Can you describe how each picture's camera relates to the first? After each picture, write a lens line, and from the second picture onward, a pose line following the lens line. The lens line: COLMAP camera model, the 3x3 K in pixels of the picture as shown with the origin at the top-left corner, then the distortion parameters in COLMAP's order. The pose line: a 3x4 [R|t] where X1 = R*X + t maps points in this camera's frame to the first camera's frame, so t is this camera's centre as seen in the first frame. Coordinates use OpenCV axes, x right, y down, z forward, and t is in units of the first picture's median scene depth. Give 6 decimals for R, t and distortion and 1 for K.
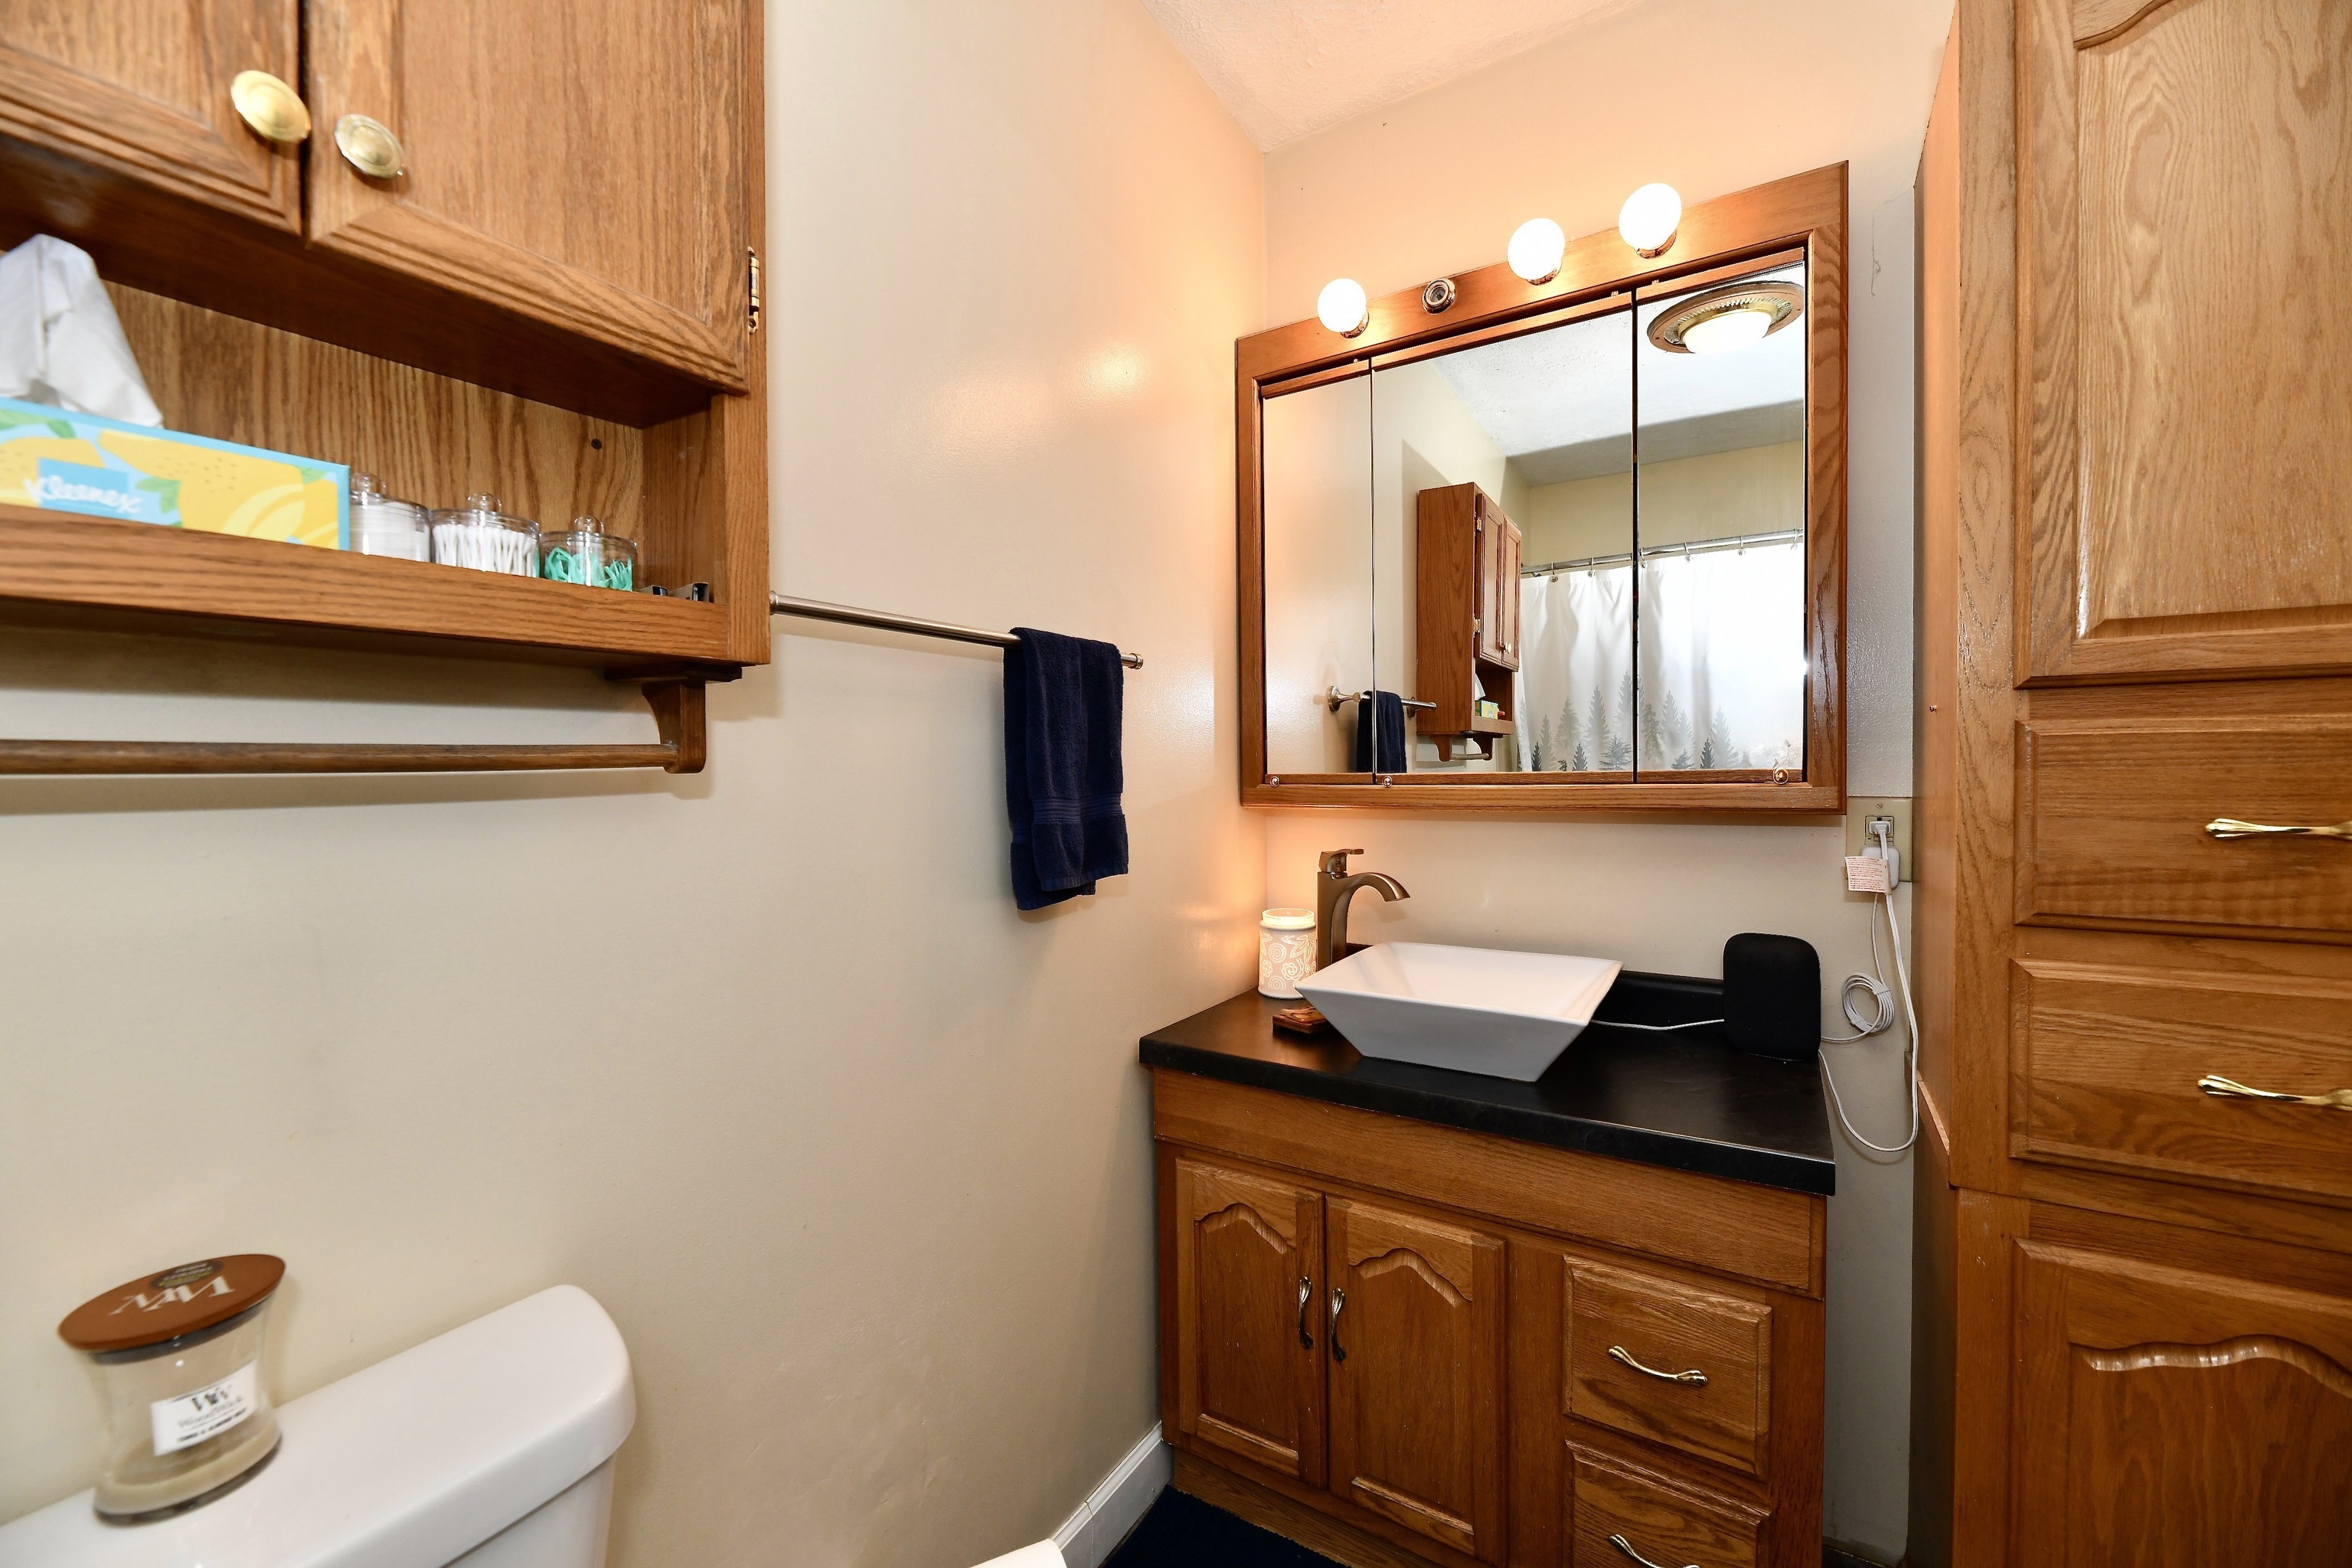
lens RADIAL K [[933.3, 0, 1176.0], [0, 933.3, 784.0], [0, 0, 1]] dist [-0.001456, -0.000265]
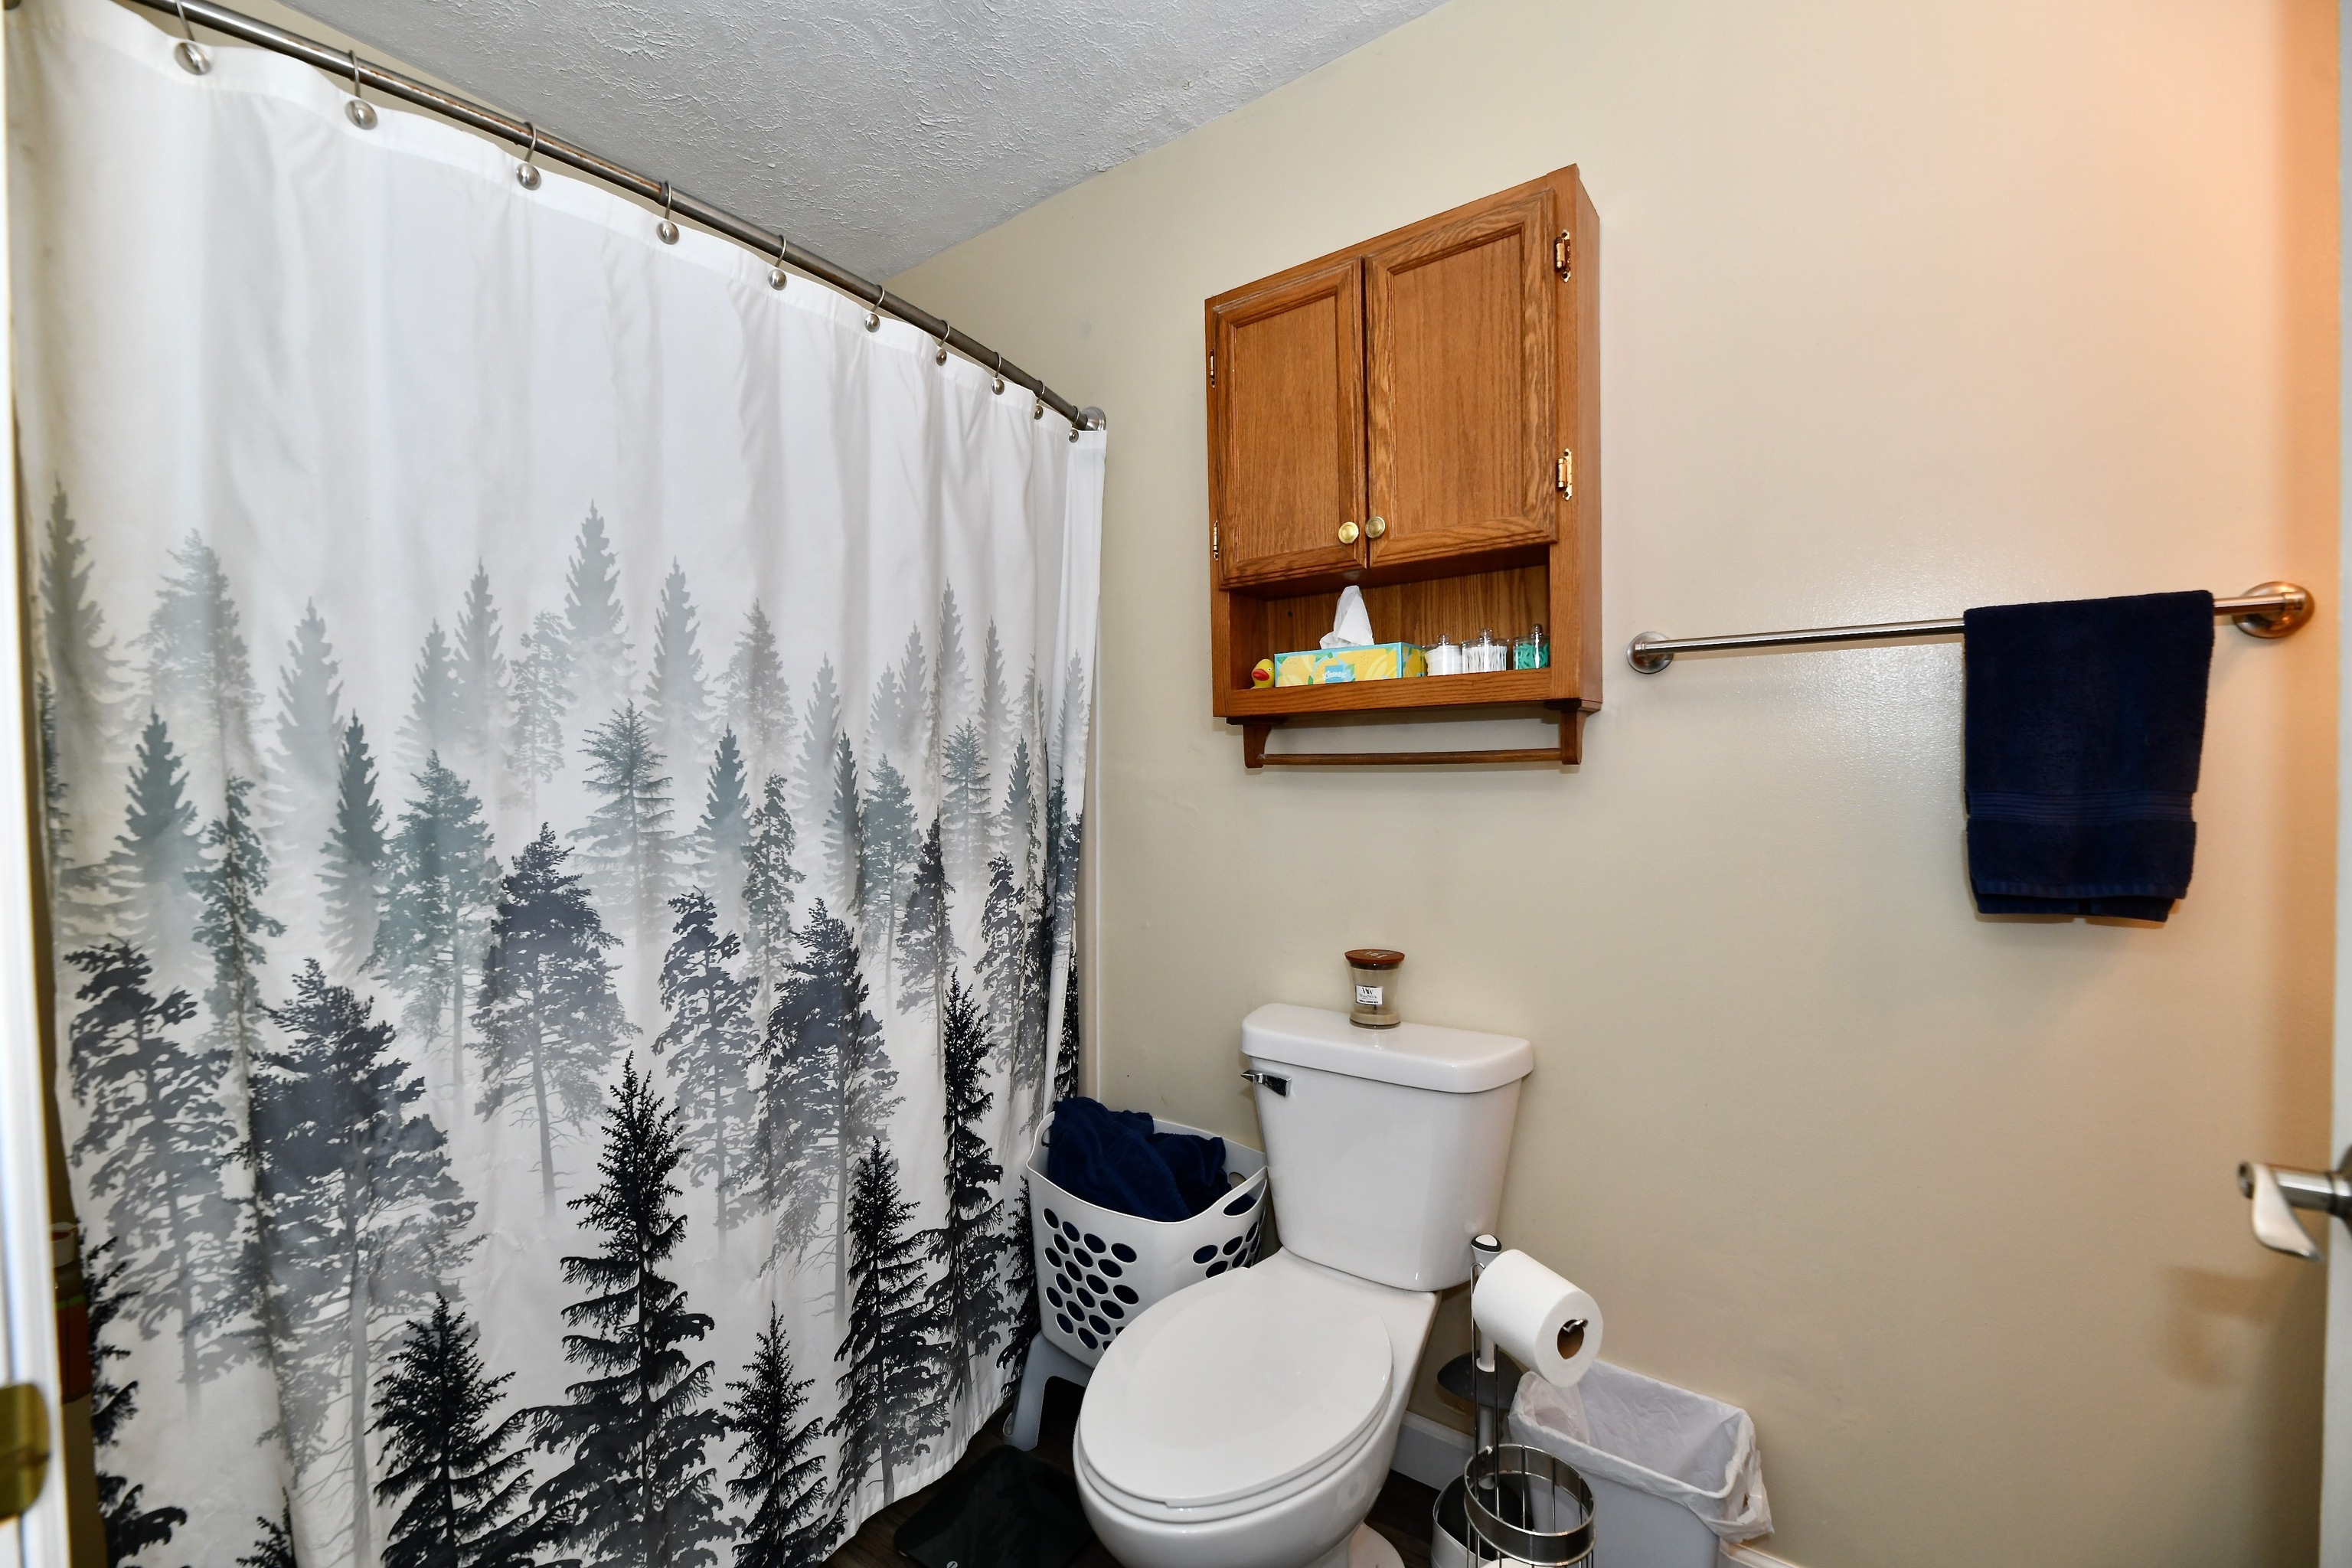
lens RADIAL K [[933.3, 0, 1176.0], [0, 933.3, 784.0], [0, 0, 1]] dist [-0.001456, -0.000265]
pose [[-0.051892, 0.026806, -0.998293, 1.383478], [-0.010037, 0.999575, 0.027362, -0.019438], [0.998602, 0.011440, -0.051601, 0.439360]]
